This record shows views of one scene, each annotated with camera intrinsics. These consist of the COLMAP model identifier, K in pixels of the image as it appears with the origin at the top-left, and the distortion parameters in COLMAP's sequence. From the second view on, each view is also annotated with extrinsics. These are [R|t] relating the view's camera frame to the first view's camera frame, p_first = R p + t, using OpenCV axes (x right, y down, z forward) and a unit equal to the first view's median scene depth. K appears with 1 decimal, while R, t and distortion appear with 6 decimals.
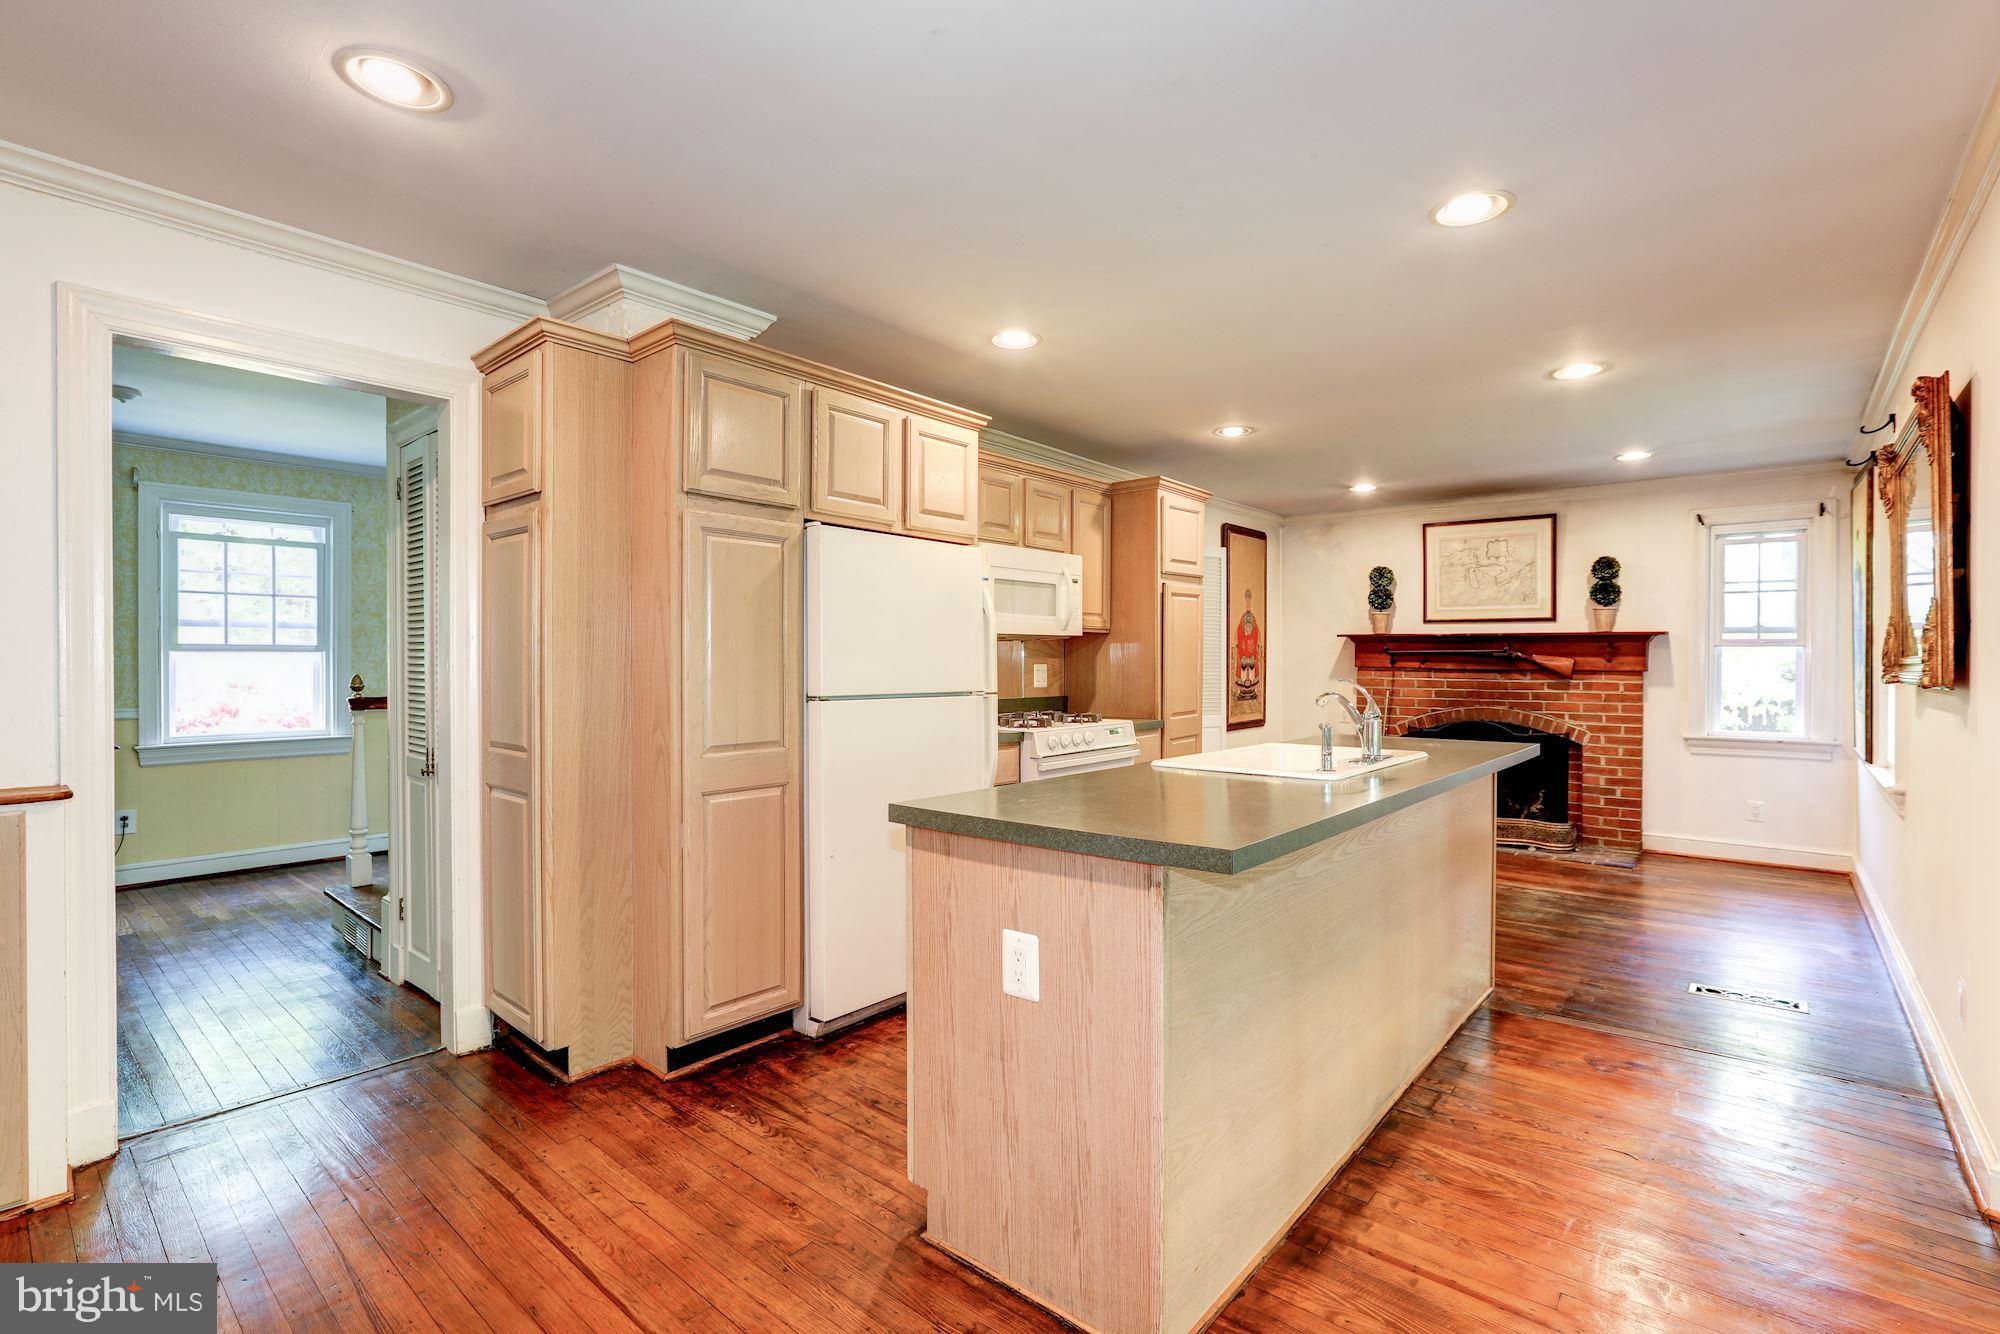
lens RADIAL K [[947.0, 0, 1005.2], [0, 947.0, 660.8], [0, 0, 1]] dist [-0.018217, 0.001458]
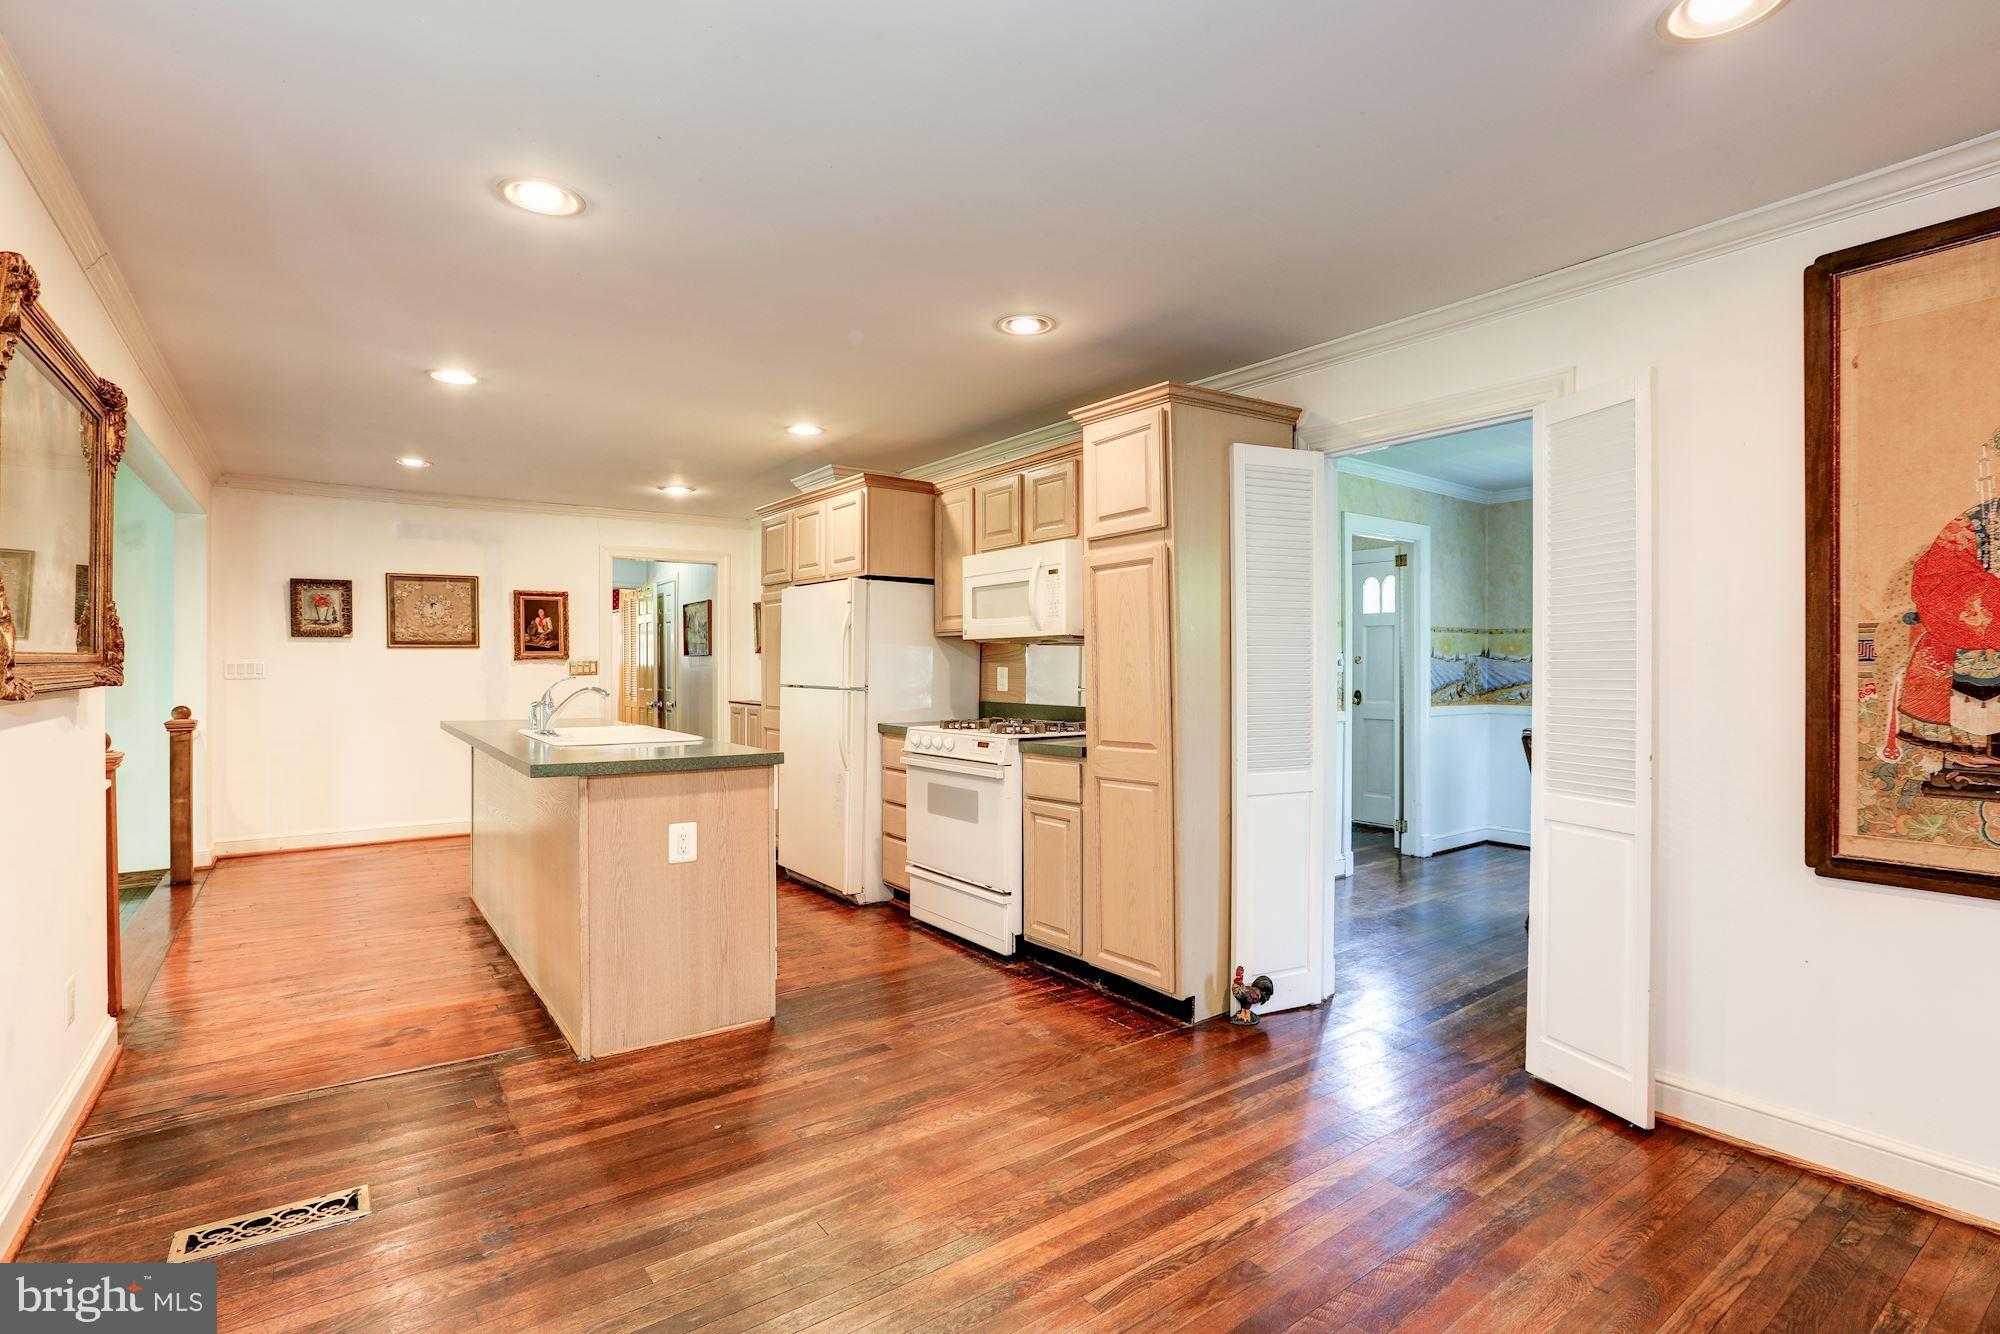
lens RADIAL K [[947.0, 0, 1008.7], [0, 947.0, 666.1], [0, 0, 1]] dist [-0.018217, 0.001458]
pose [[-0.251066, 0.009906, -0.967919, 0.978497], [0.005596, 0.999946, 0.008782, -0.006711], [0.967954, -0.003211, -0.251108, 1.255777]]
